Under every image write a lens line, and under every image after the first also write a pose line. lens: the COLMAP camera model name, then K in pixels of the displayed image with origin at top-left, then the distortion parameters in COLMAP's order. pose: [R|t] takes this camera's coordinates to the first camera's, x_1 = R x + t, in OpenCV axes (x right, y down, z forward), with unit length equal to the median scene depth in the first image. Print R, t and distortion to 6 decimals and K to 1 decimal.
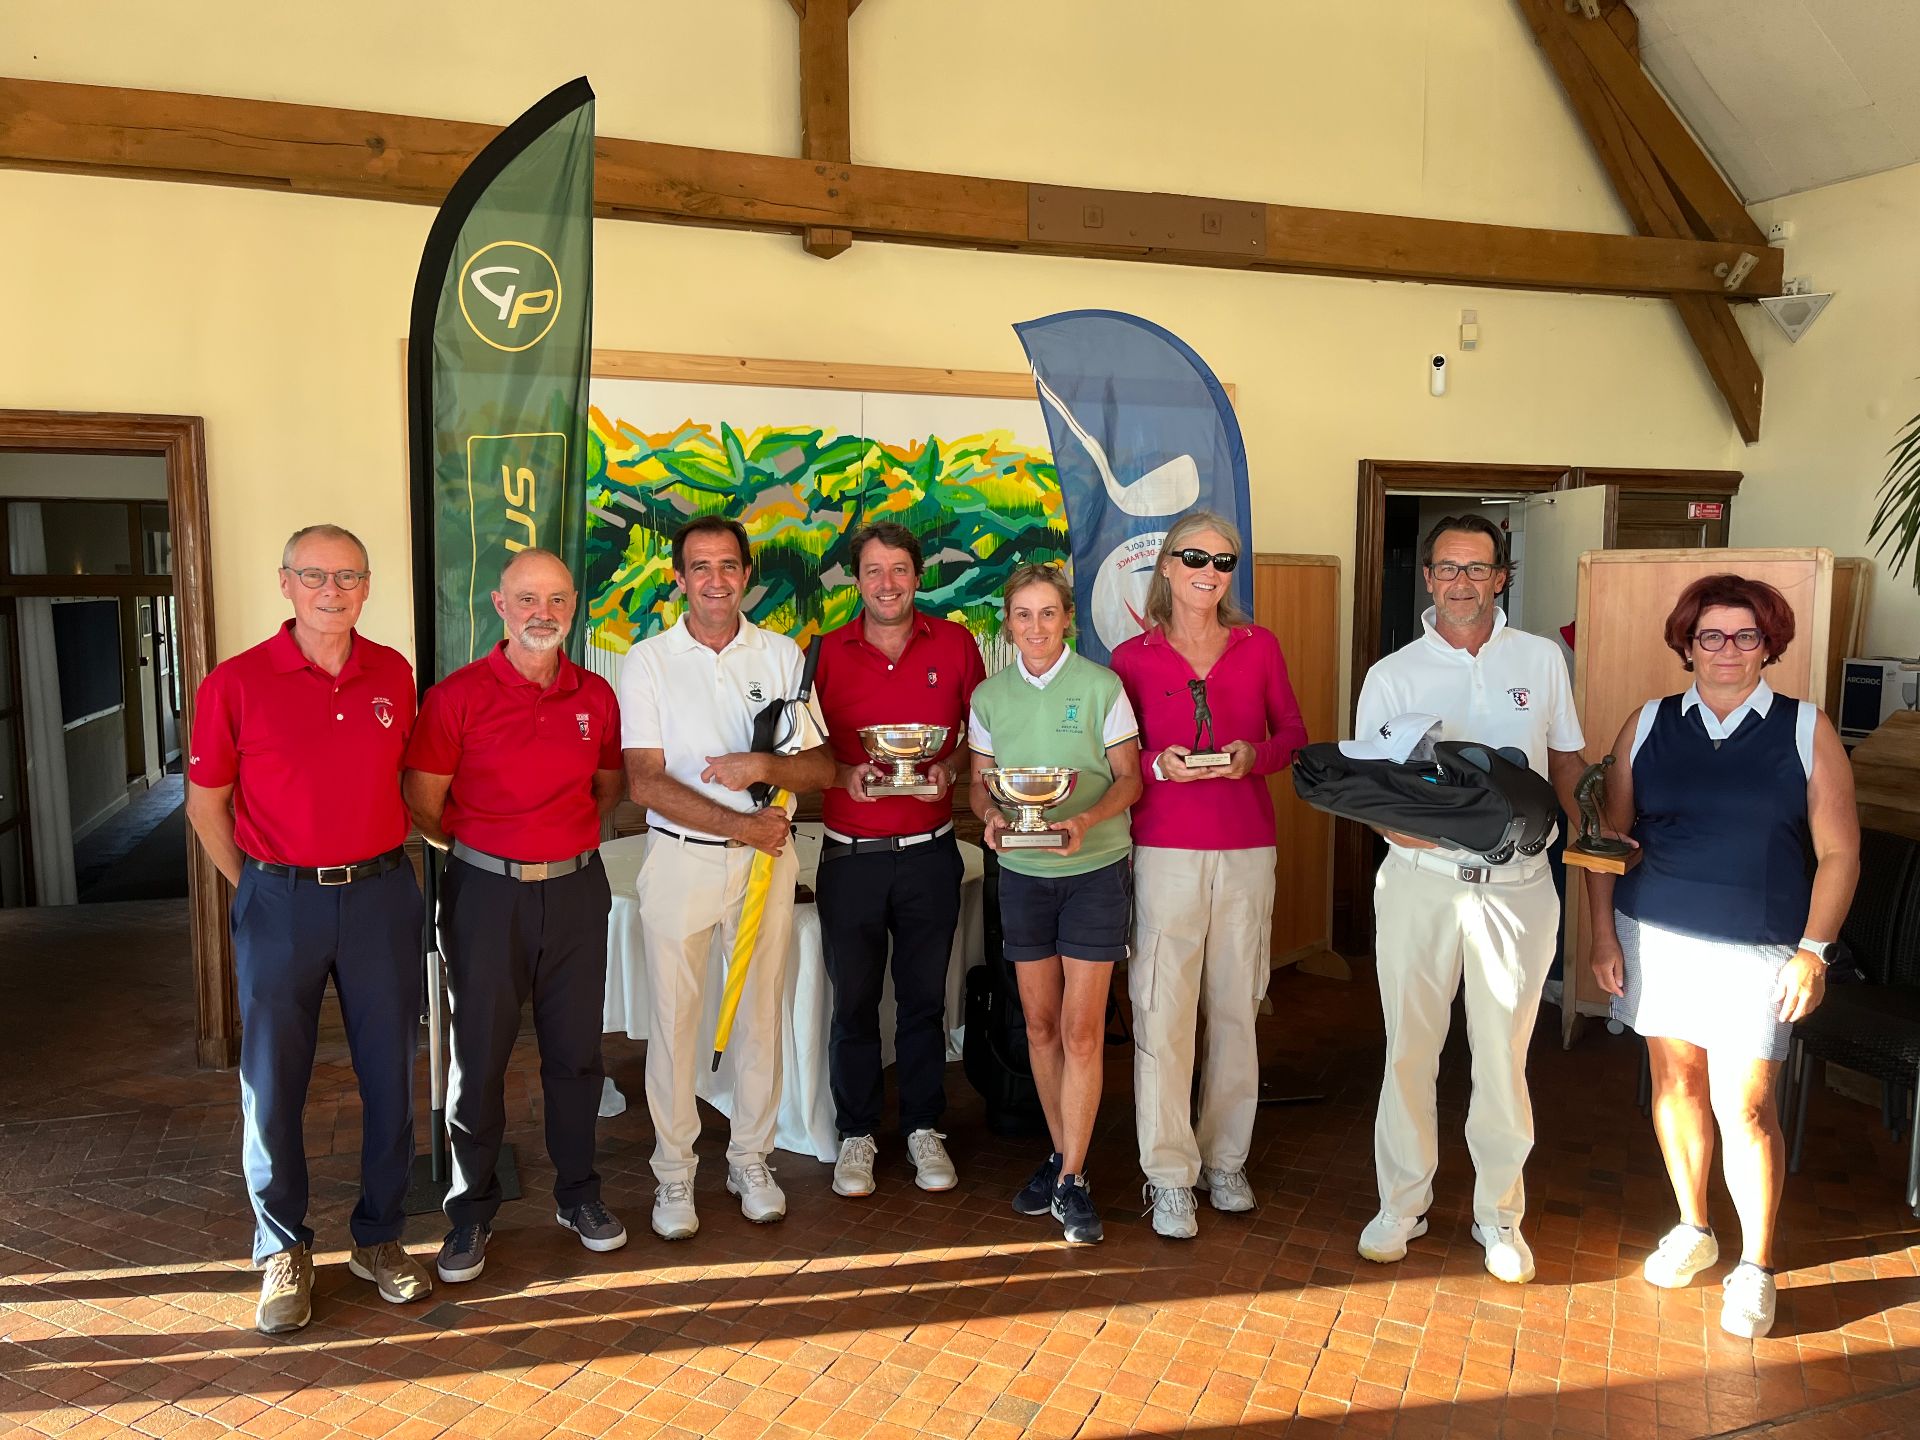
lens RADIAL K [[1511.8, 0, 956.0], [0, 1511.8, 712.0], [0, 0, 1]] dist [0.093636, -0.138825]
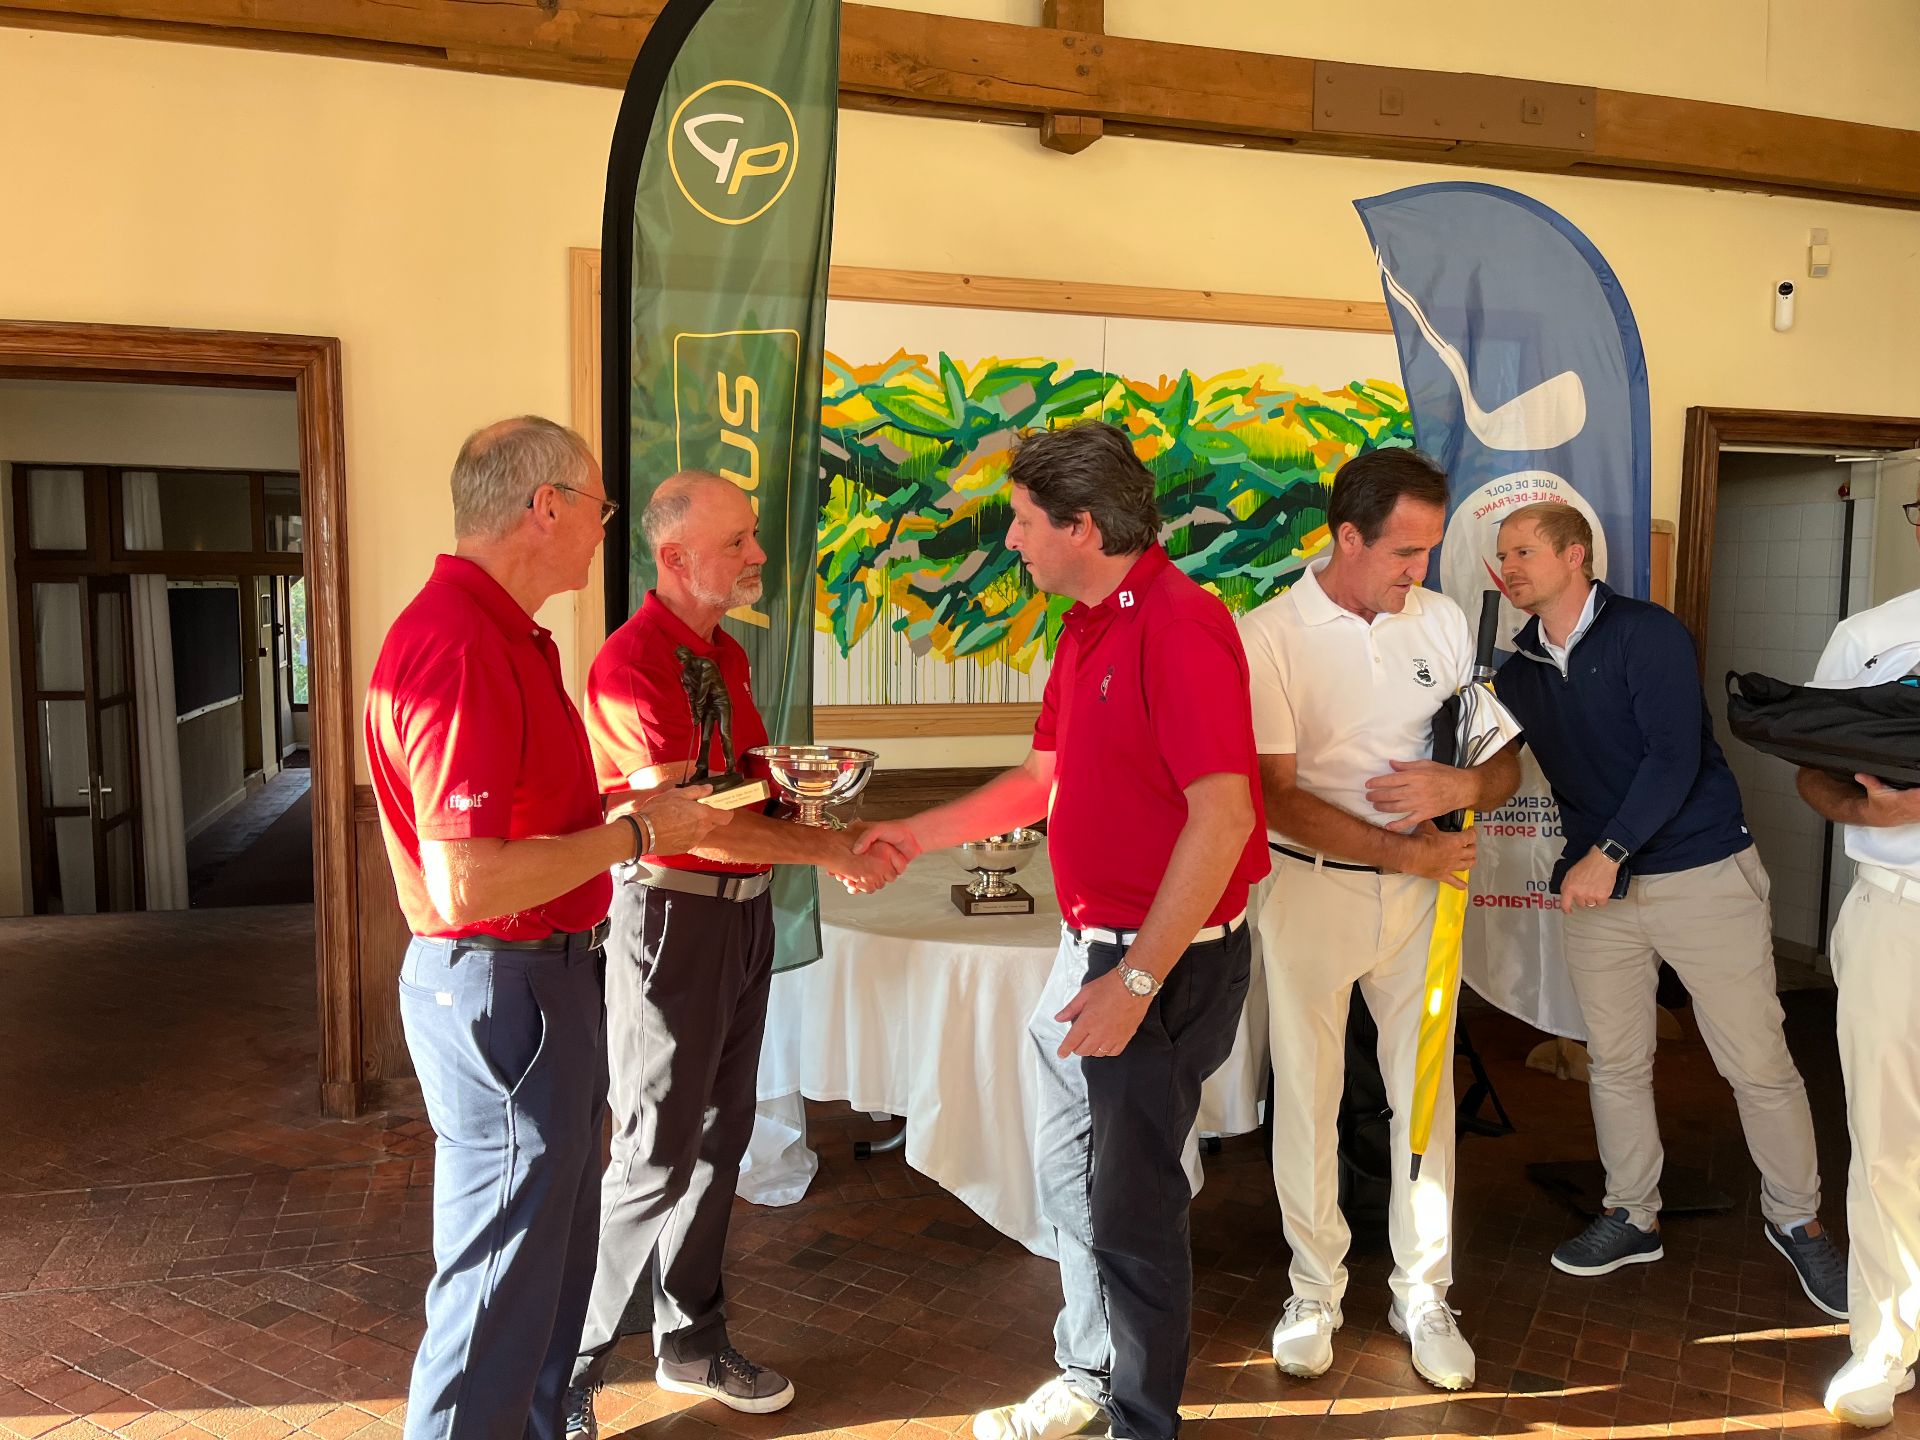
lens RADIAL K [[1511.8, 0, 946.3], [0, 1511.8, 704.6], [0, 0, 1]] dist [0.093636, -0.138825]
pose [[0.997762, 0.011568, -0.065860, -0.094299], [-0.012137, 0.999892, -0.008245, 0.008952], [0.065757, 0.009026, 0.997795, 0.173719]]
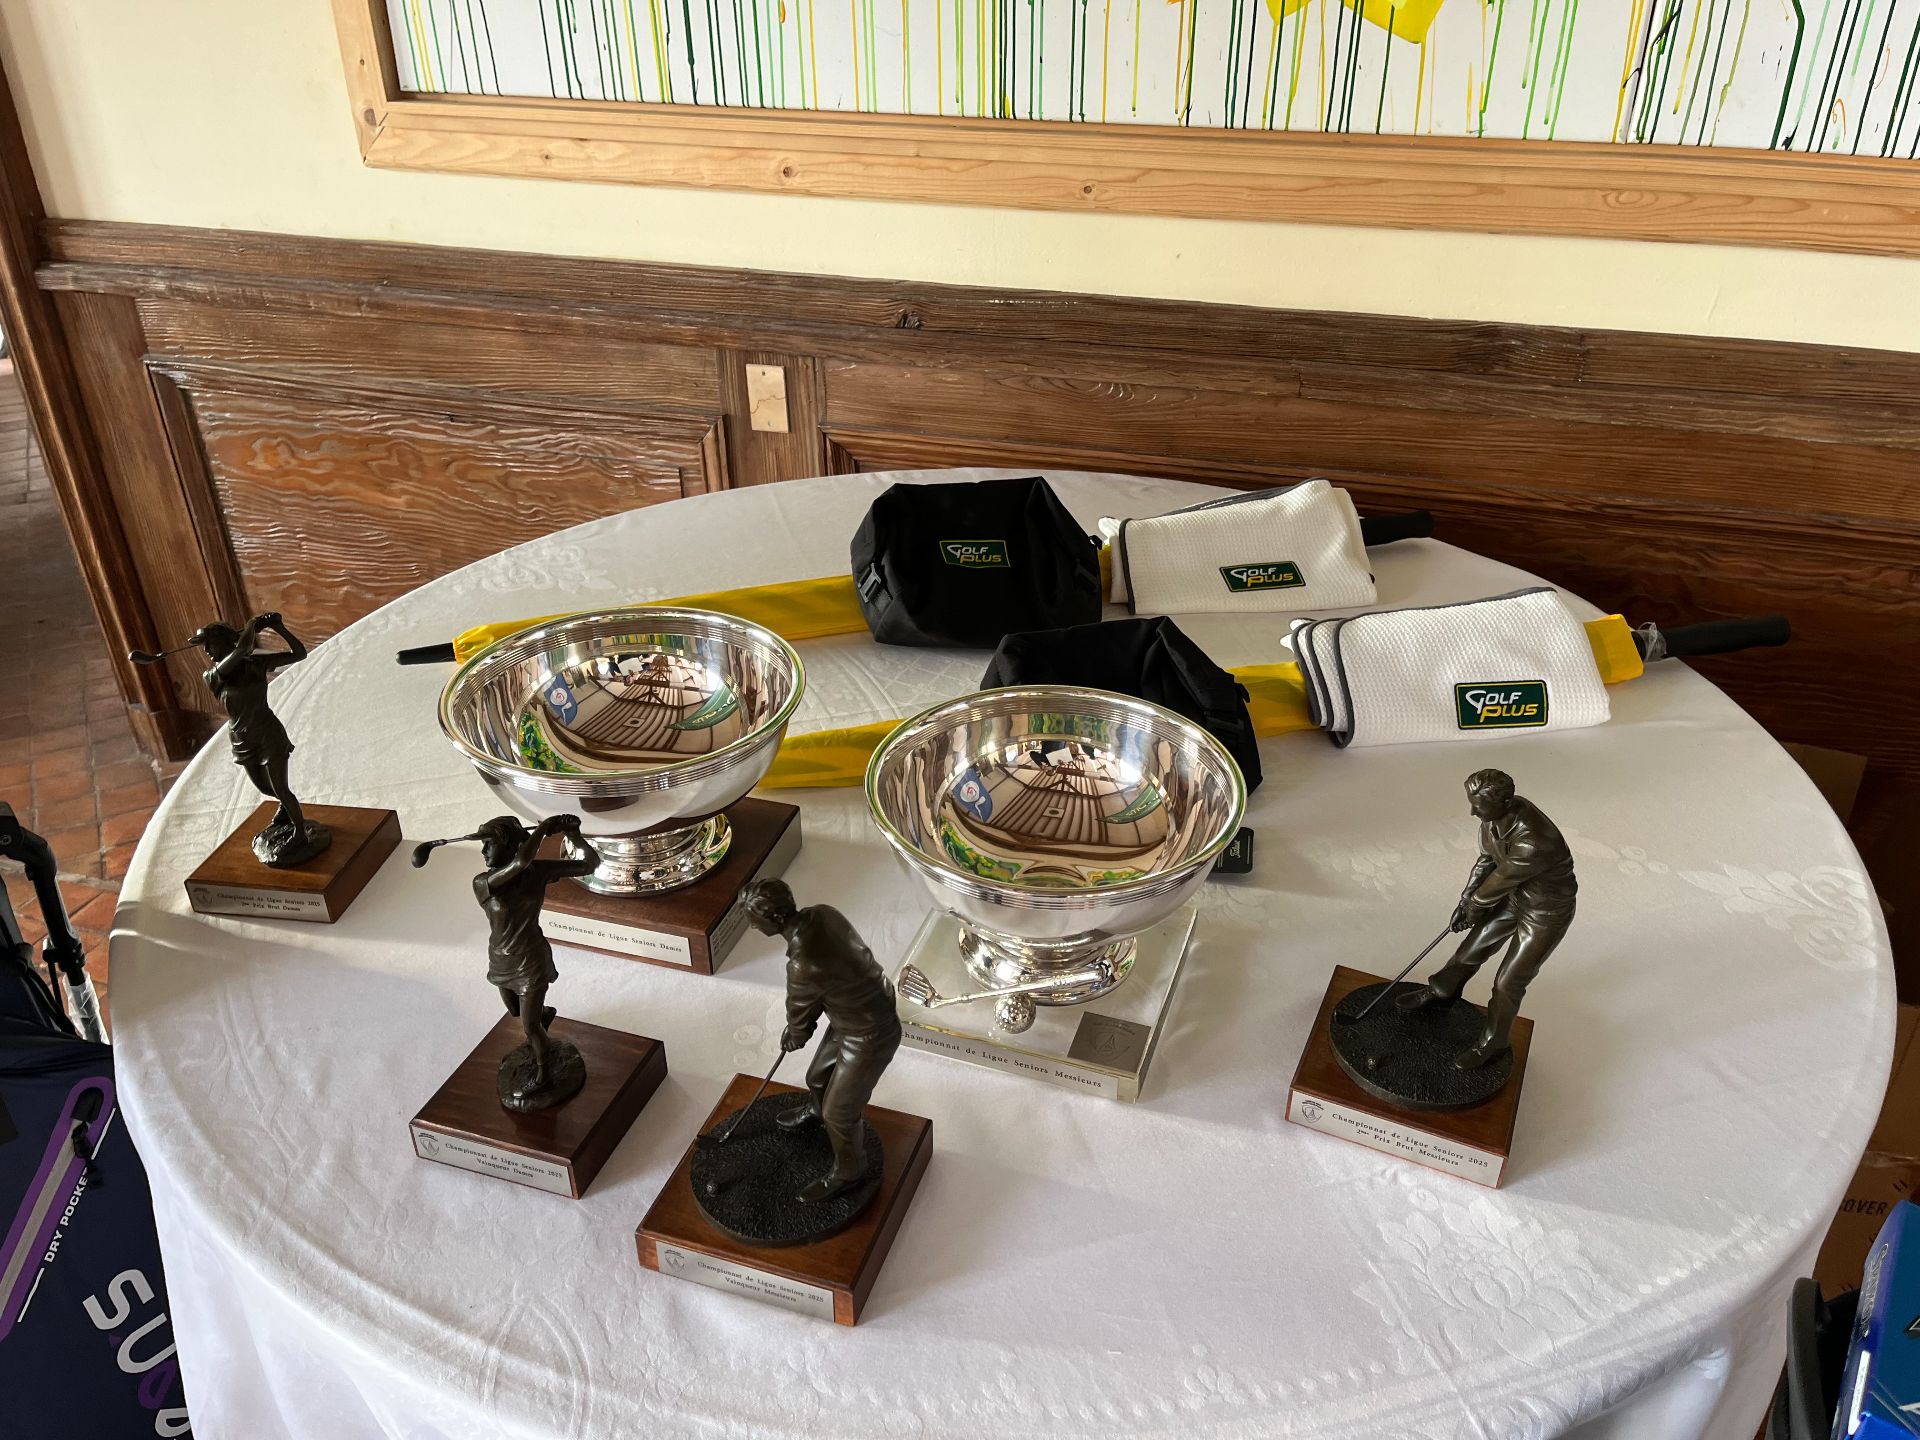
lens RADIAL K [[1511.8, 0, 963.8], [0, 1511.8, 721.0], [0, 0, 1]] dist [0.093636, -0.138825]
pose [[0.802782, 0.292857, -0.519399, 0.017816], [-0.049323, 0.900707, 0.431618, -0.022535], [0.594229, -0.320877, 0.737516, 0.734546]]
